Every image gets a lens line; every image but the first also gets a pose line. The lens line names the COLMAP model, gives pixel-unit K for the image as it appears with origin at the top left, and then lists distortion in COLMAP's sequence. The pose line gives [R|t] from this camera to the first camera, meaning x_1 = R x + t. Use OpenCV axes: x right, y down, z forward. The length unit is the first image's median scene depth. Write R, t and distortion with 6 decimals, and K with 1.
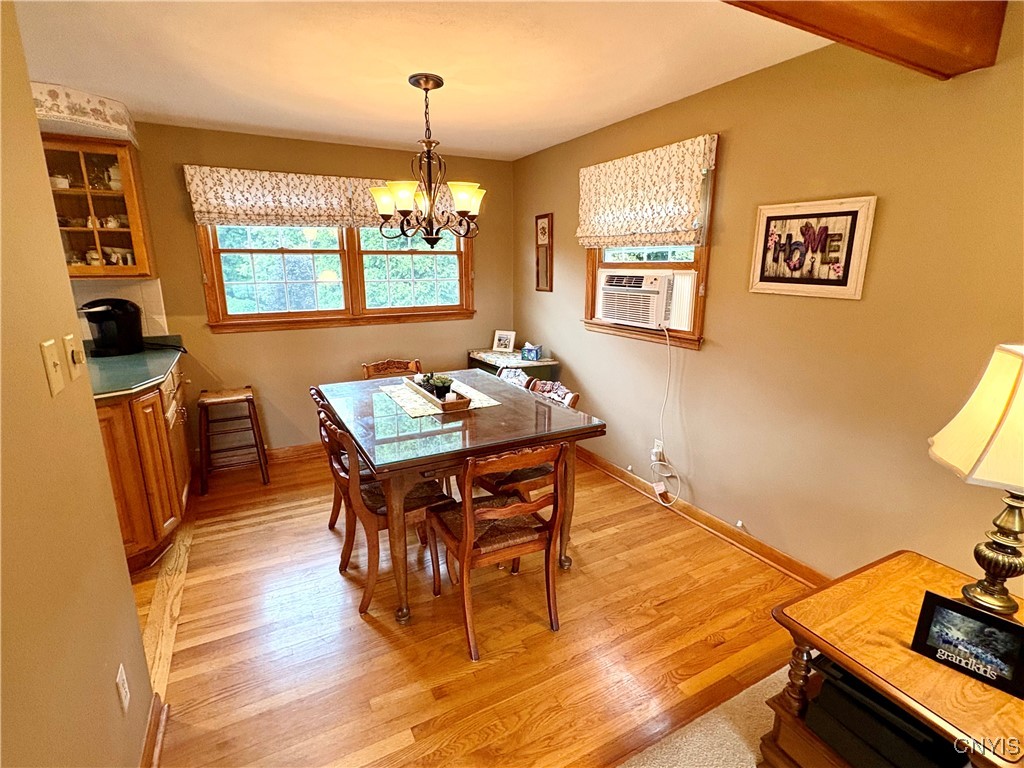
lens RADIAL K [[519.3, 0, 534.3], [0, 519.3, 387.4], [0, 0, 1]] dist [0.003400, 0.000543]
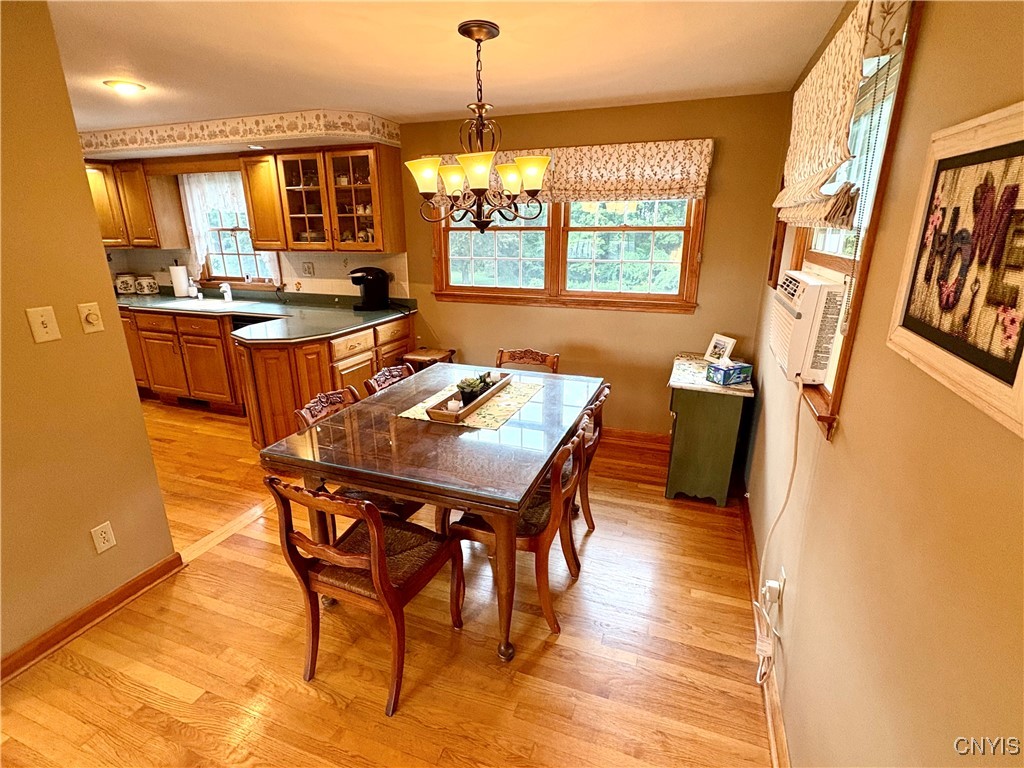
lens RADIAL K [[515.4, 0, 512.0], [0, 515.4, 384.0], [0, 0, 1]] dist [-0.002598, -0.000406]
pose [[0.639577, 0.225358, -0.734952, 0.464582], [-0.181867, 0.973281, 0.140171, -0.136575], [0.746904, 0.044013, 0.663474, 0.432823]]
